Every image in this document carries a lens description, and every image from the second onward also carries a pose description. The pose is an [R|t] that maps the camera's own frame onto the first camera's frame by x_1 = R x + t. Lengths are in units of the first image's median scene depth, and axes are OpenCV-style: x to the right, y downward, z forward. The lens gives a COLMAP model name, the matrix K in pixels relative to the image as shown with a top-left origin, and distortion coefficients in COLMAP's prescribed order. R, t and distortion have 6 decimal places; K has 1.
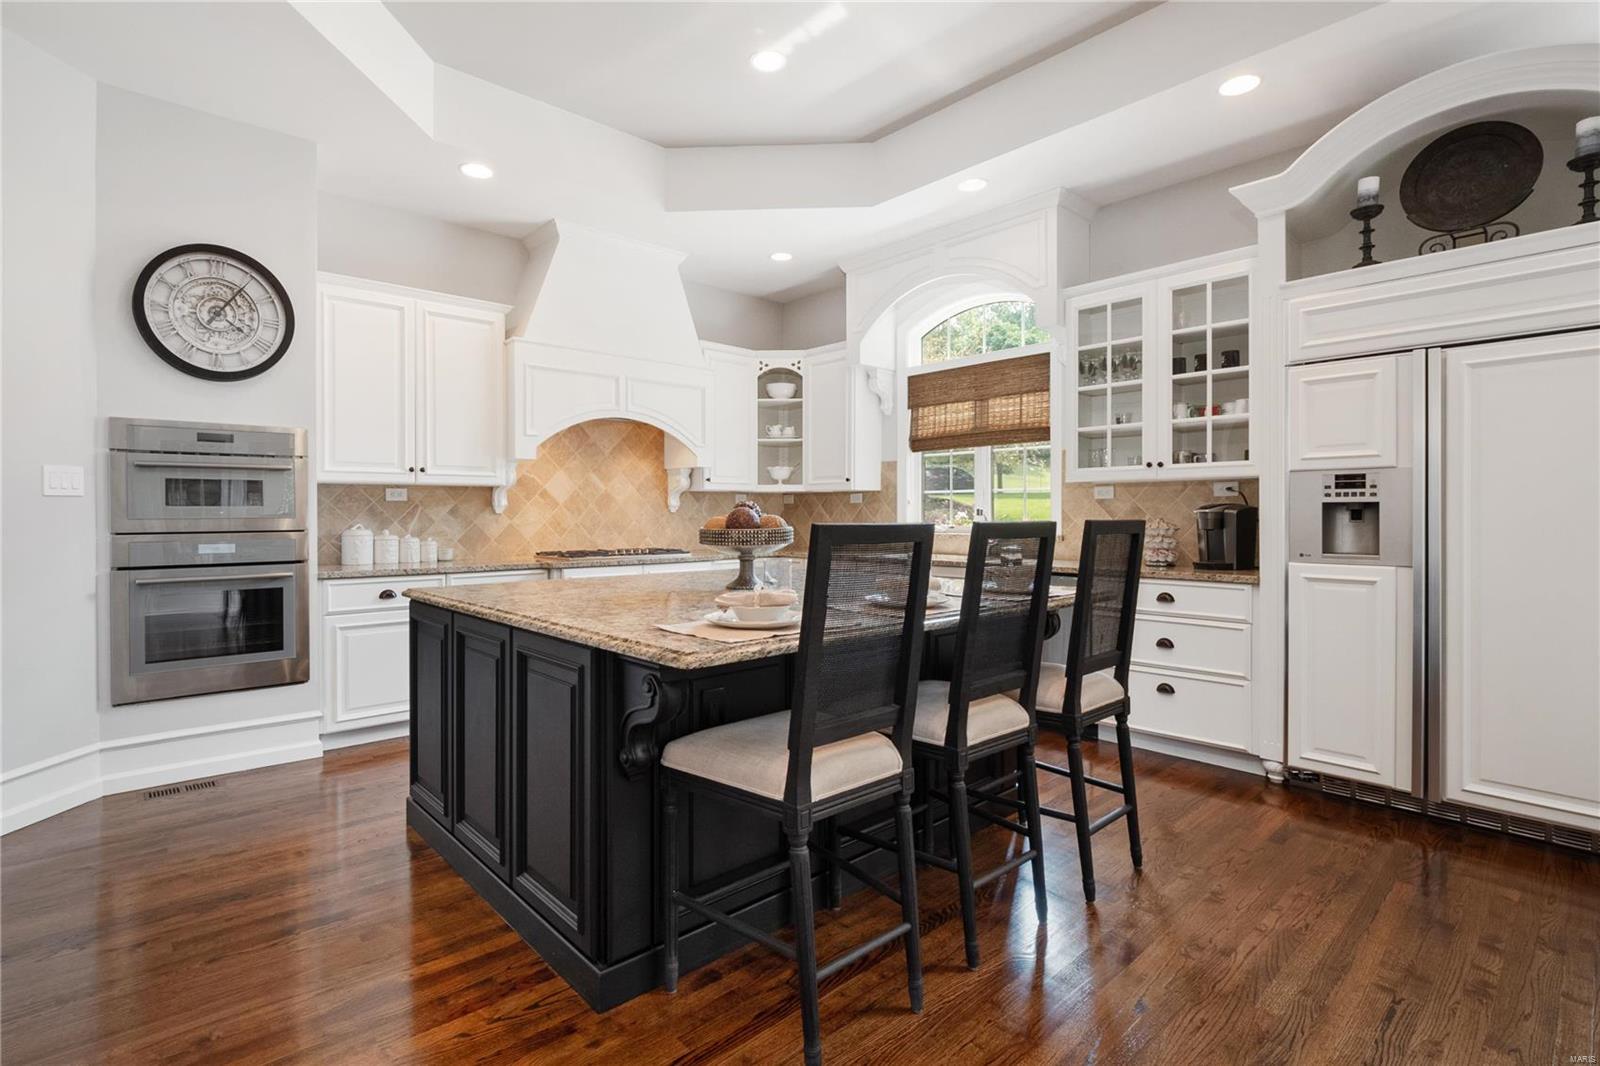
lens RADIAL K [[764.2, 0, 761.3], [0, 764.2, 514.7], [0, 0, 1]] dist [-0.004118, -0.004136]
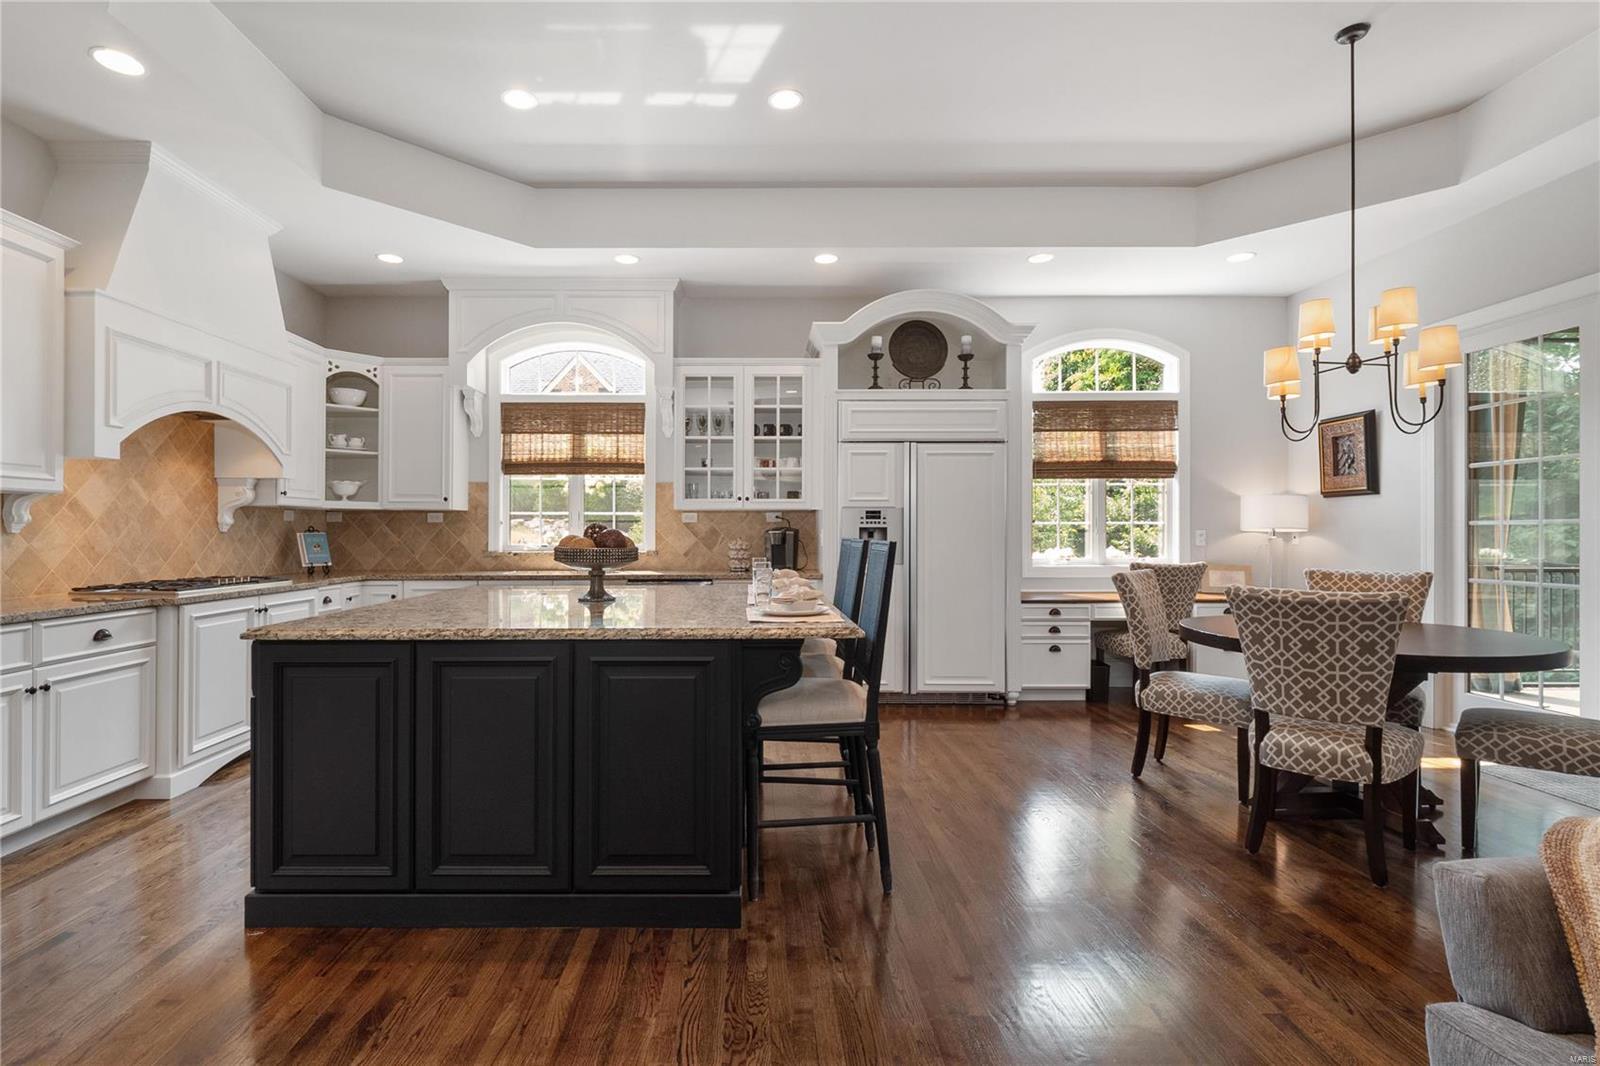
lens RADIAL K [[764.2, 0, 750.4], [0, 764.2, 540.4], [0, 0, 1]] dist [-0.004118, -0.004136]
pose [[0.655285, -0.006784, 0.755351, -0.460468], [-0.001222, 0.999949, 0.010041, -0.002802], [-0.755381, -0.007502, 0.655243, 0.060999]]
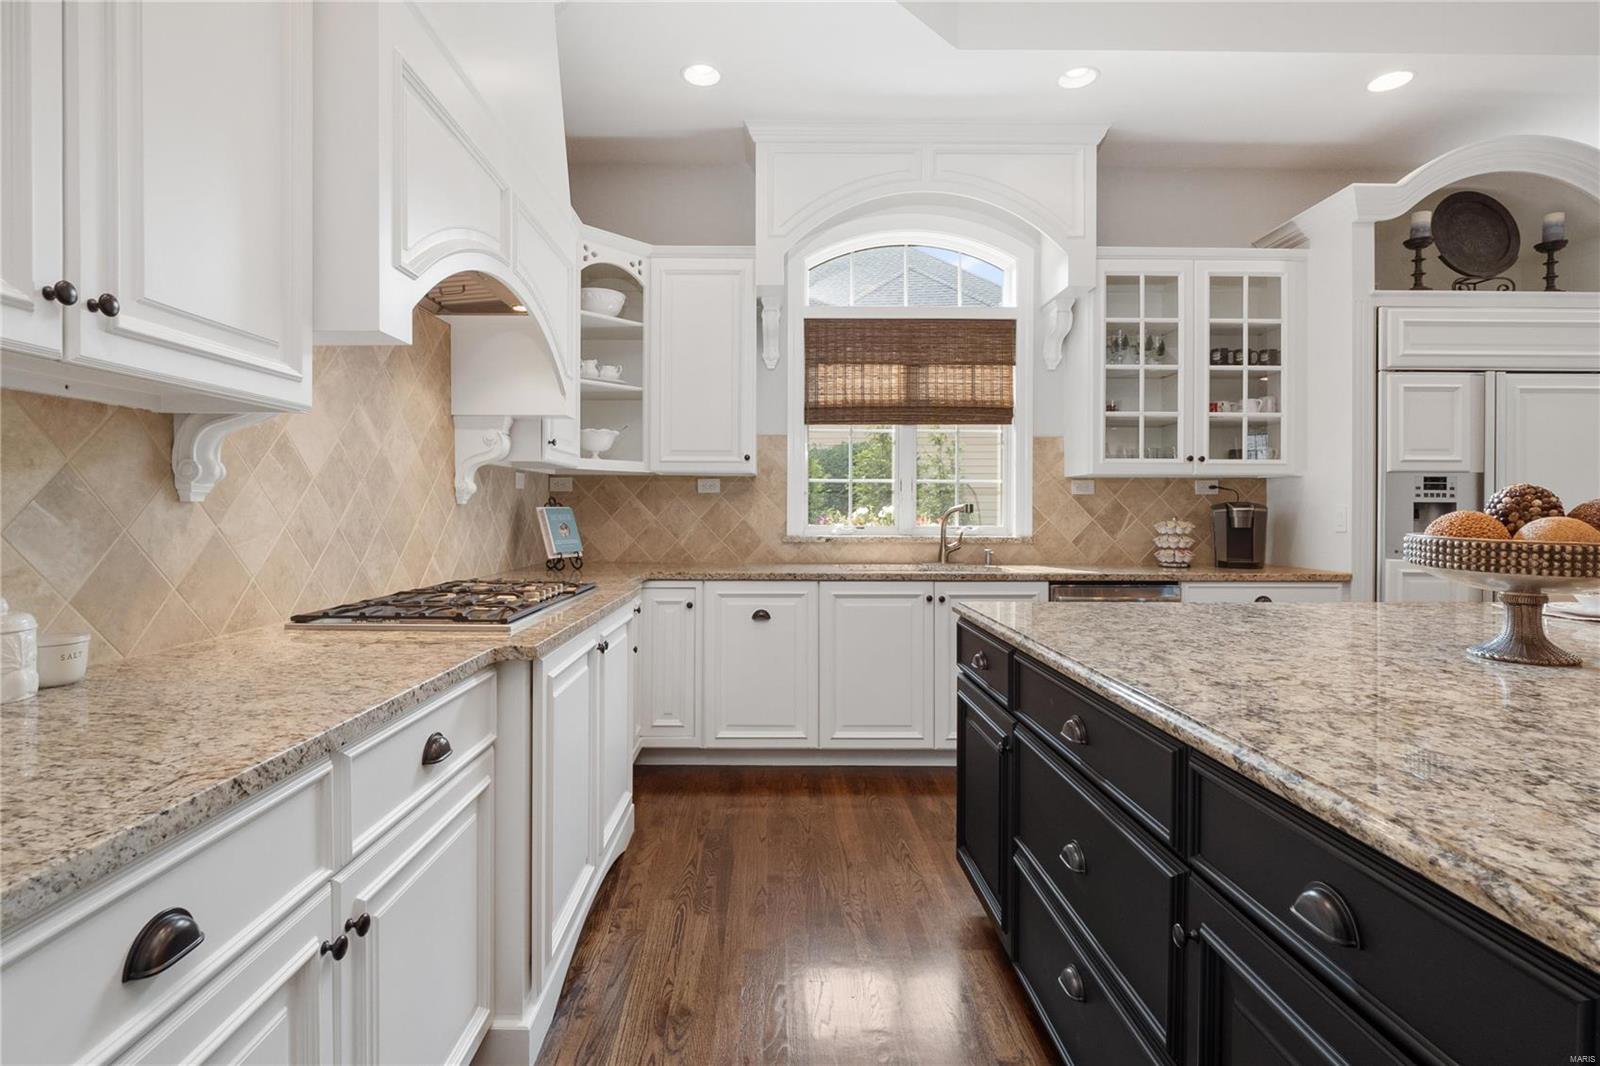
lens RADIAL K [[764.2, 0, 769.4], [0, 764.2, 527.1], [0, 0, 1]] dist [-0.004118, -0.004136]
pose [[0.655839, -0.012724, 0.754793, -0.459259], [-0.005507, 0.999751, 0.021638, 0.000508], [-0.754880, -0.018348, 0.655606, 0.668455]]
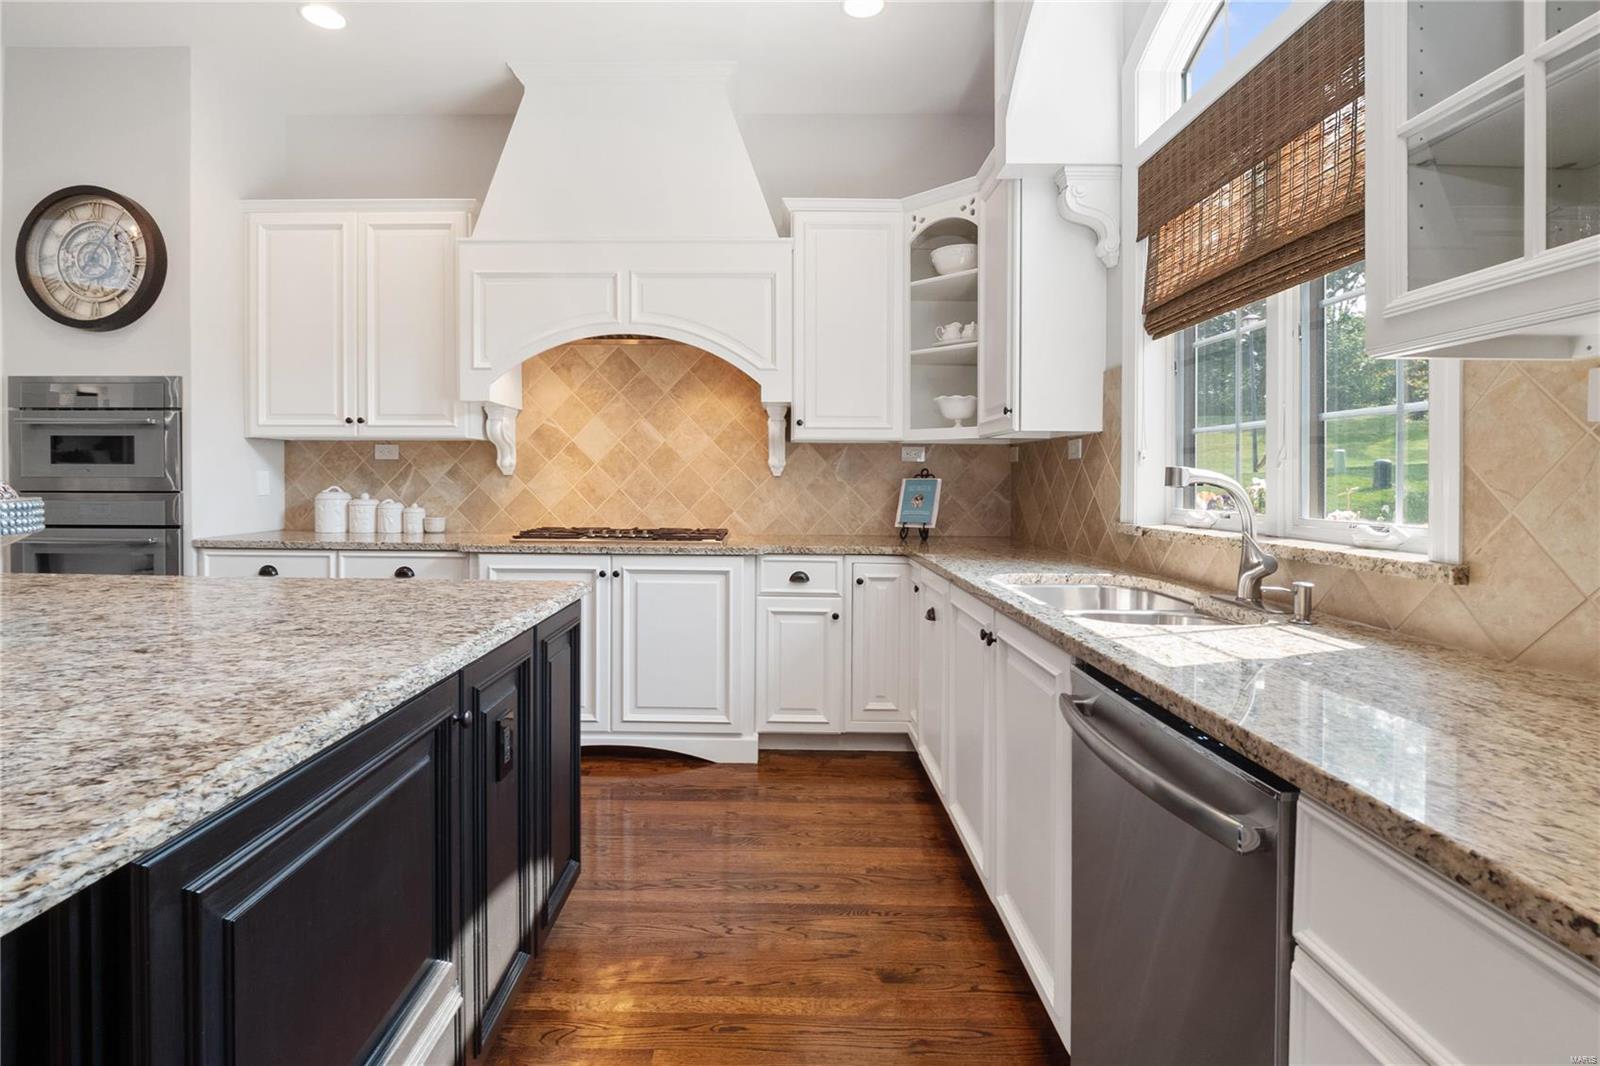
lens RADIAL K [[764.2, 0, 754.2], [0, 764.2, 489.9], [0, 0, 1]] dist [-0.004118, -0.004136]
pose [[0.741456, 0.016660, -0.670794, 0.394053], [-0.008881, 0.999848, 0.015016, -0.000663], [0.670942, -0.005176, 0.741491, 0.640885]]
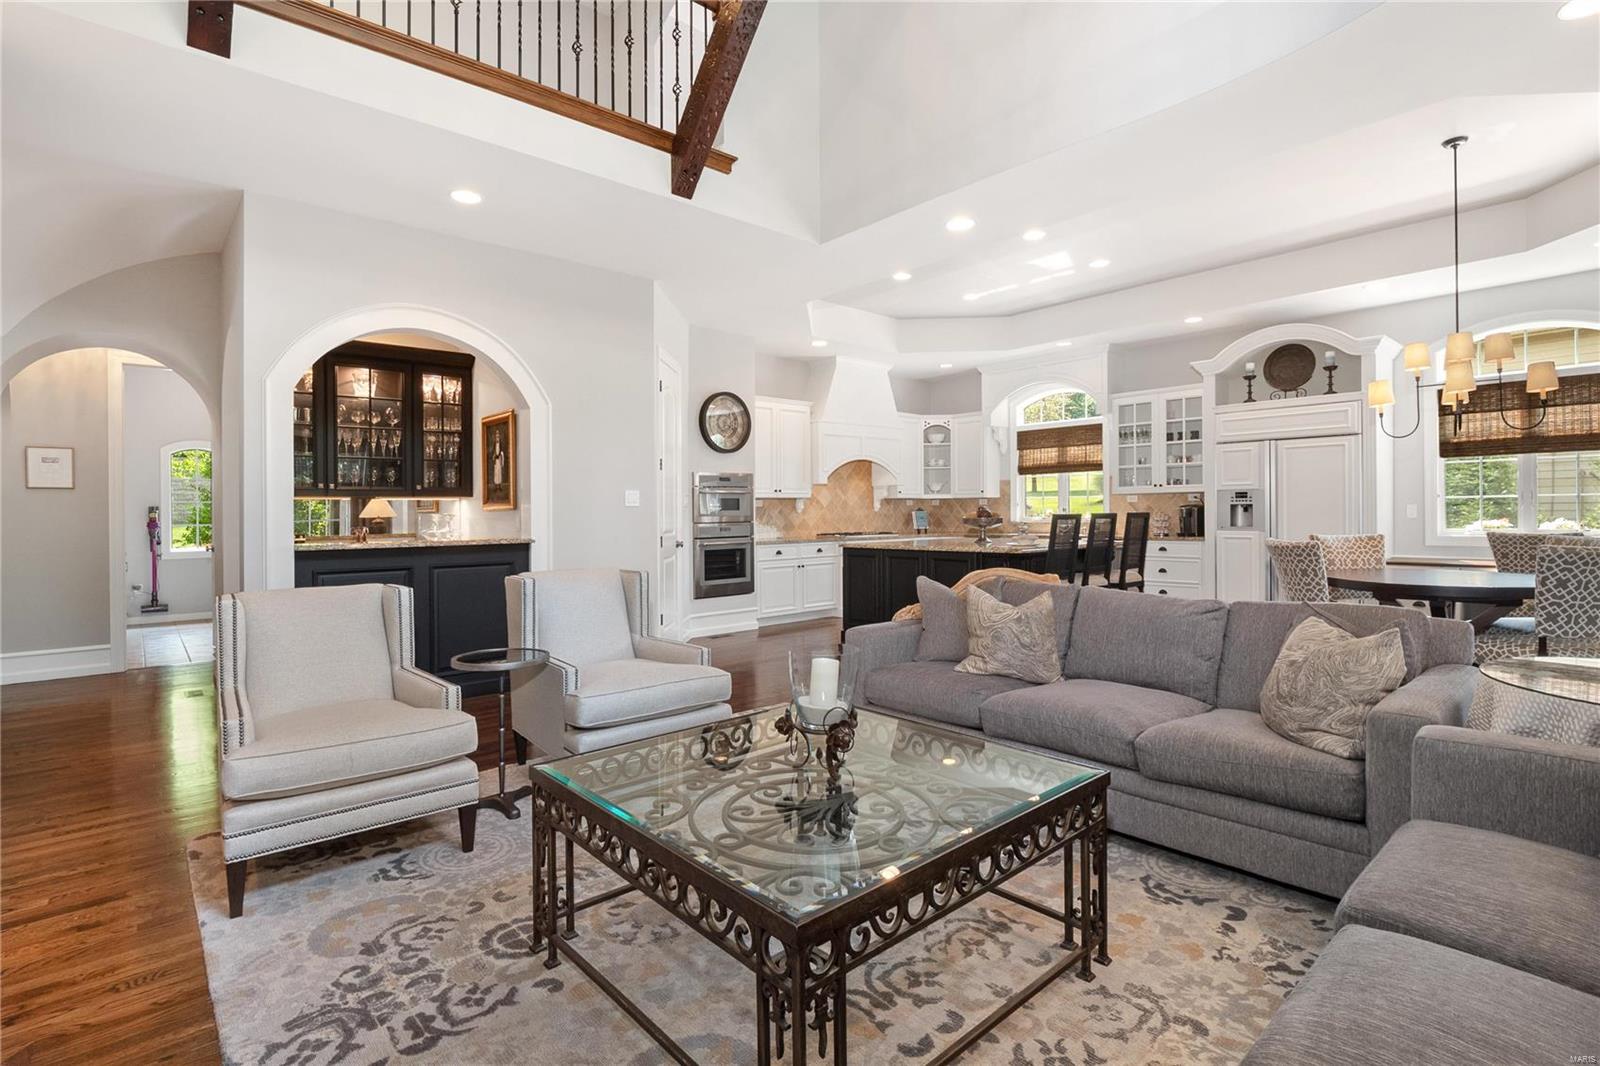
lens RADIAL K [[764.2, 0, 758.2], [0, 764.2, 520.1], [0, 0, 1]] dist [-0.004118, -0.004136]
pose [[0.999573, -0.008295, -0.028028, -0.423562], [0.008551, 0.999923, 0.009037, -0.001100], [0.027951, -0.009273, 0.999566, -0.913462]]
